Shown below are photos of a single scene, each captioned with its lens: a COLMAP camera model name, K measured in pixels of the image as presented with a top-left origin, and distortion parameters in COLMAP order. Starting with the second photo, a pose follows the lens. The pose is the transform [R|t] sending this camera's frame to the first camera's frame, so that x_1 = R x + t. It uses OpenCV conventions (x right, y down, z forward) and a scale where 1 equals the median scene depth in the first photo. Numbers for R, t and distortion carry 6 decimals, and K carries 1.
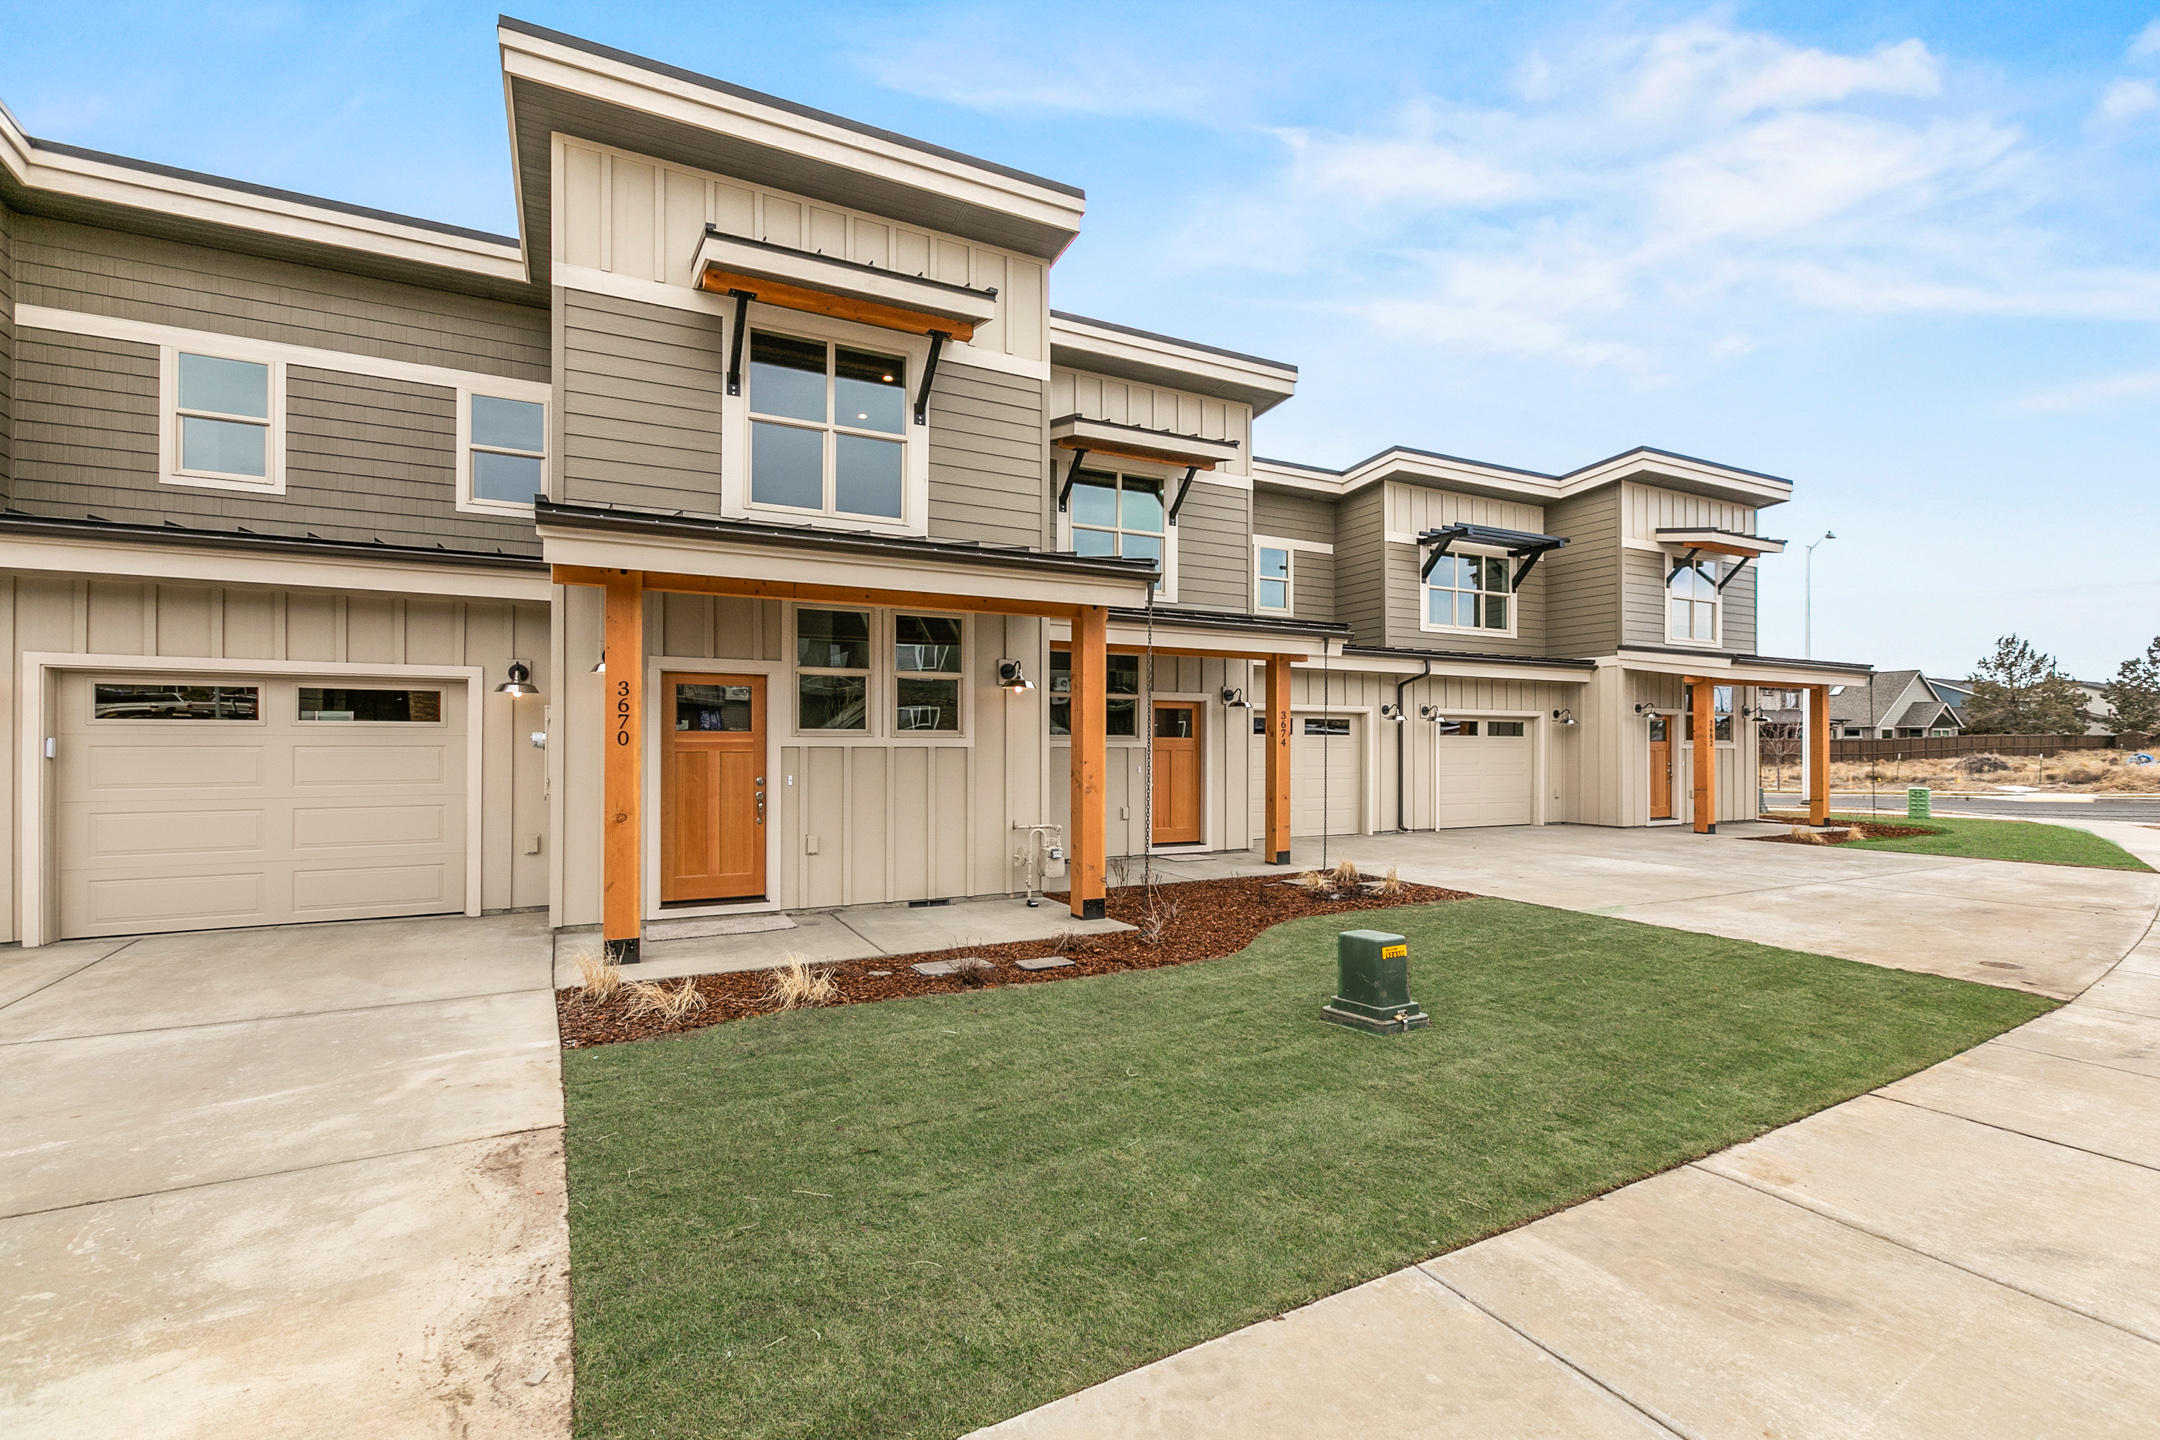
lens RADIAL K [[972.9, 0, 1080.3], [0, 972.9, 731.3], [0, 0, 1]] dist [0.003986, -0.000711]
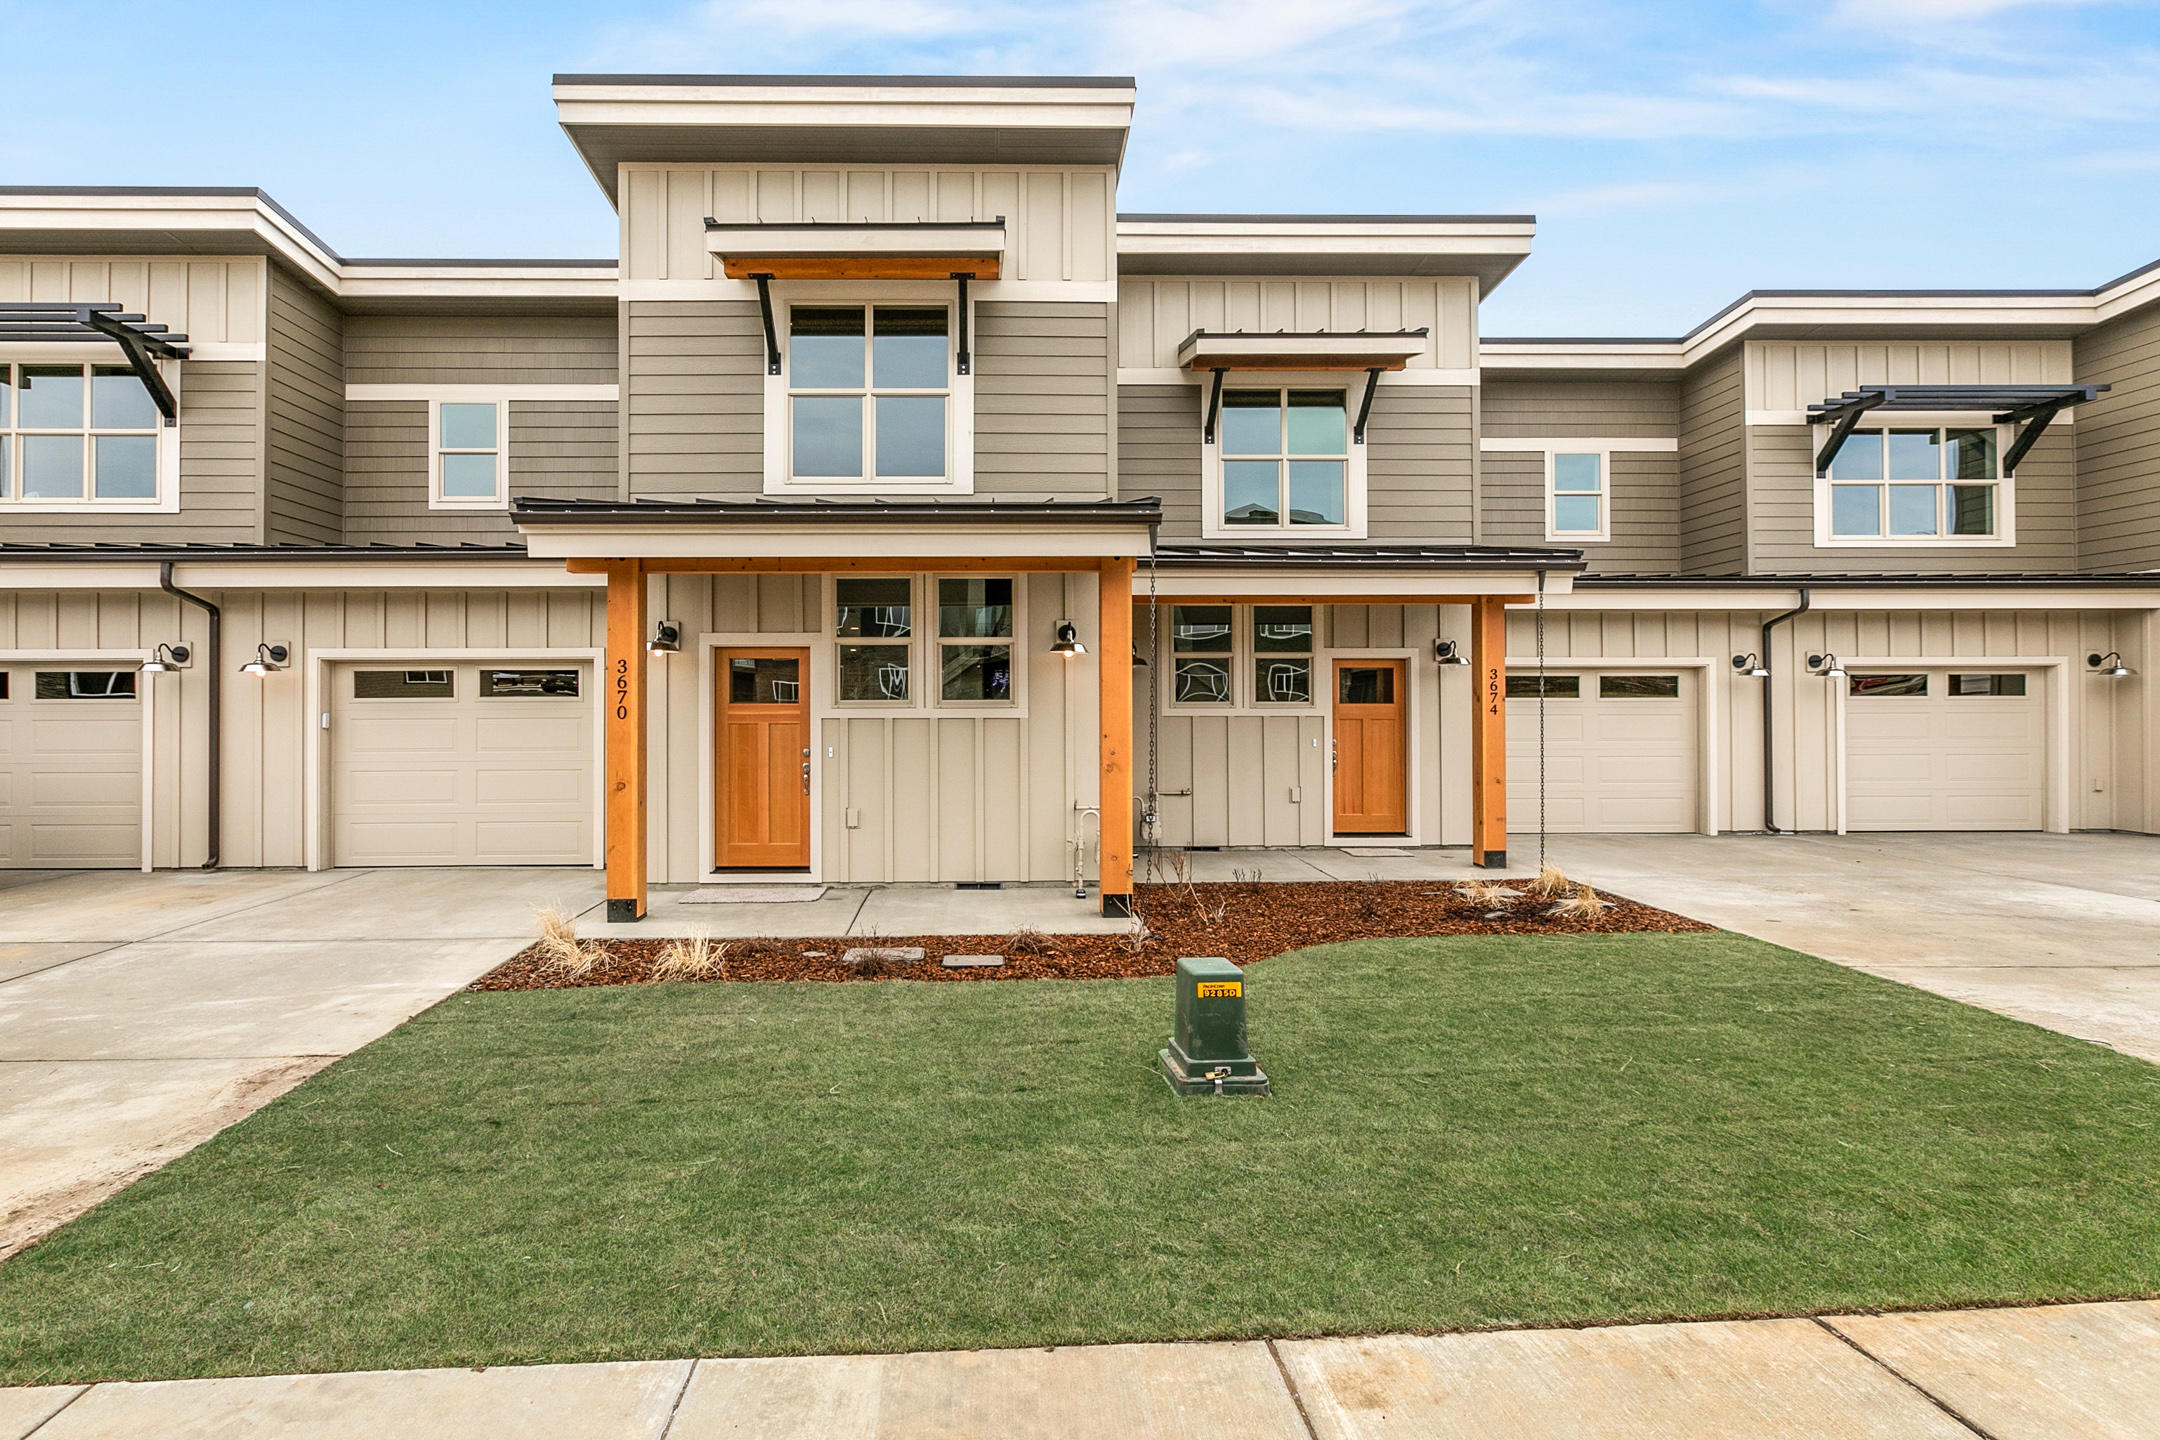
lens RADIAL K [[1075.2, 0, 1070.4], [0, 1075.2, 687.8], [0, 0, 1]] dist [0.003150, -0.000886]
pose [[0.893300, -0.012724, -0.449280, 0.410425], [0.011322, 0.999919, -0.005807, -0.006280], [0.449318, 0.000101, 0.893372, 0.126578]]
